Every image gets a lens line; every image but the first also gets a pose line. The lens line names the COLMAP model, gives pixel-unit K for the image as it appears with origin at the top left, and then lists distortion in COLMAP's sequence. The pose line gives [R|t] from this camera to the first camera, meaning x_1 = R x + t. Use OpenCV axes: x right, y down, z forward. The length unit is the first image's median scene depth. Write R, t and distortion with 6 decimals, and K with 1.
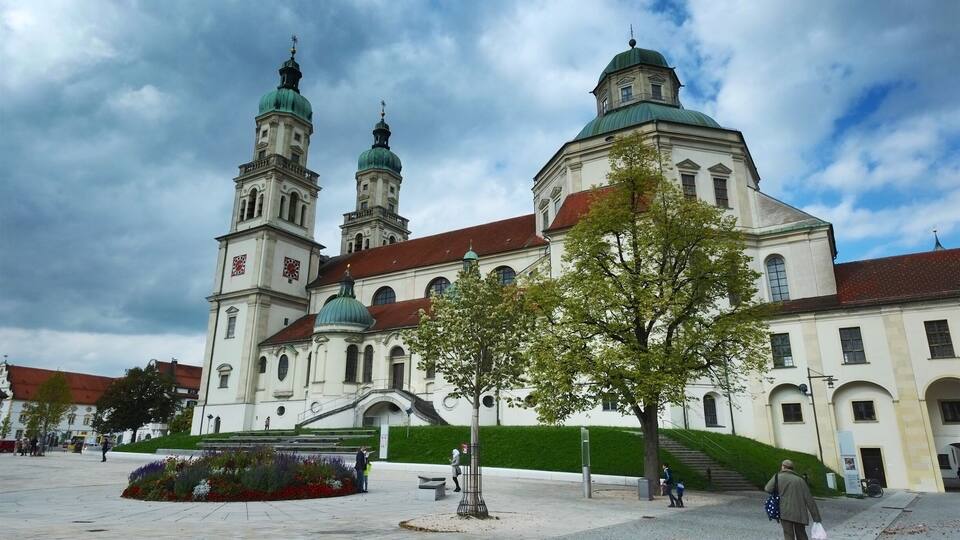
lens RADIAL K [[577.0, 0, 483.7], [0, 577.0, 269.0], [0, 0, 1]] dist [0.004330, 0.000487]
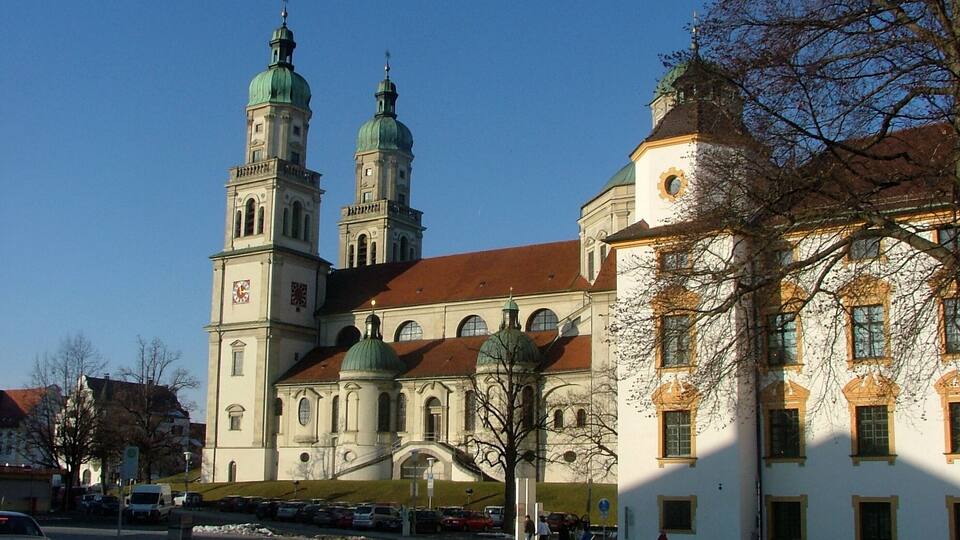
lens RADIAL K [[1112.2, 0, 481.8], [0, 1112.2, 269.4], [0, 0, 1]] dist [-0.157294, 0.000000]
pose [[0.999835, 0.005646, -0.017279, -0.032427], [-0.003743, 0.994118, 0.108241, -0.236172], [0.017789, -0.108159, 0.993974, -0.692645]]
